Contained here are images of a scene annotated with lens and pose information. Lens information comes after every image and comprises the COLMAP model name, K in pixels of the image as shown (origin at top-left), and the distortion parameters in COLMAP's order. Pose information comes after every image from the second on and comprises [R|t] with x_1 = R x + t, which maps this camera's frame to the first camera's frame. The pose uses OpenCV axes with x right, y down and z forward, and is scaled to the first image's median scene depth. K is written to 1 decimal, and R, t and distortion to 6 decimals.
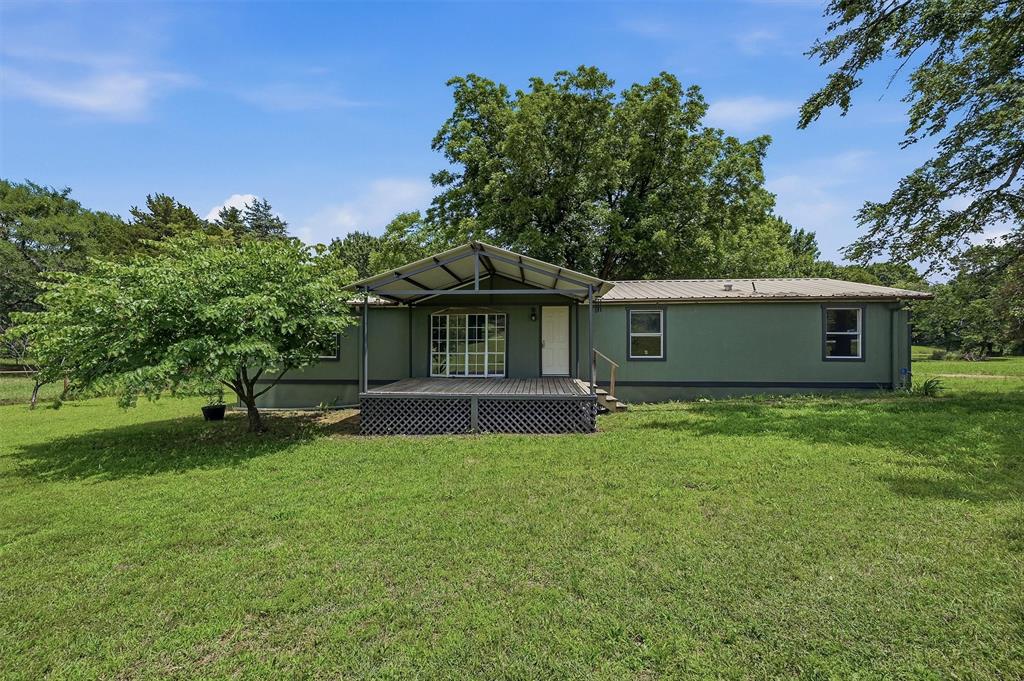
lens RADIAL K [[418.9, 0, 509.7], [0, 418.9, 339.4], [0, 0, 1]] dist [-0.000207, -0.000080]
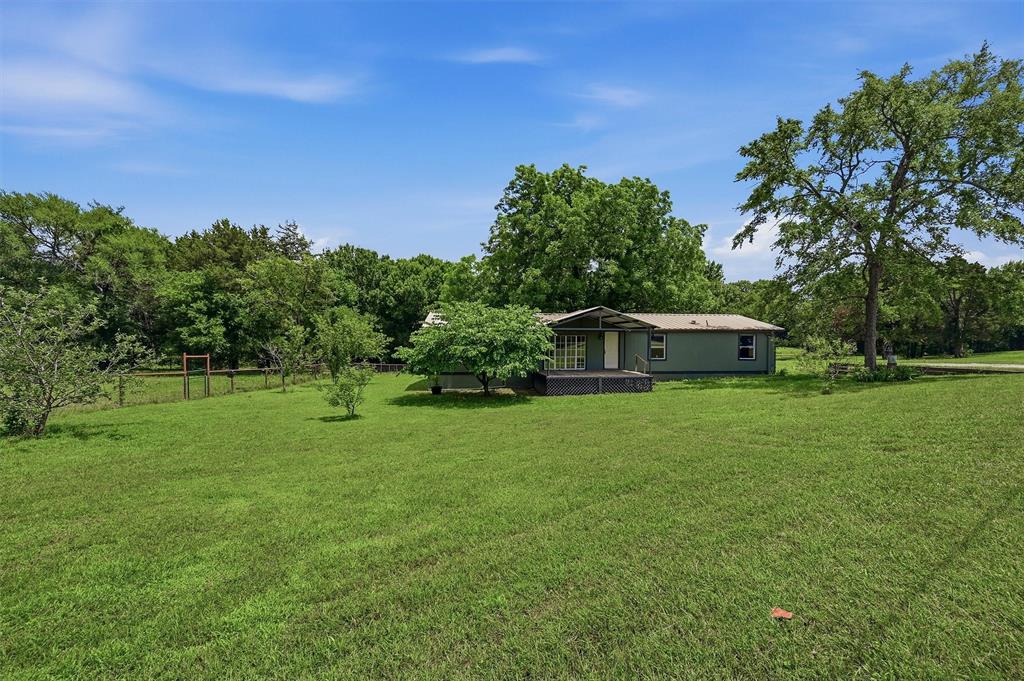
lens RADIAL K [[413.0, 0, 512.3], [0, 413.0, 352.4], [0, 0, 1]] dist [0.000071, -0.000326]
pose [[0.984053, -0.000578, 0.177873, -0.651653], [-0.005059, 0.999499, 0.031234, -0.041625], [-0.177802, -0.031636, 0.983558, -0.736153]]
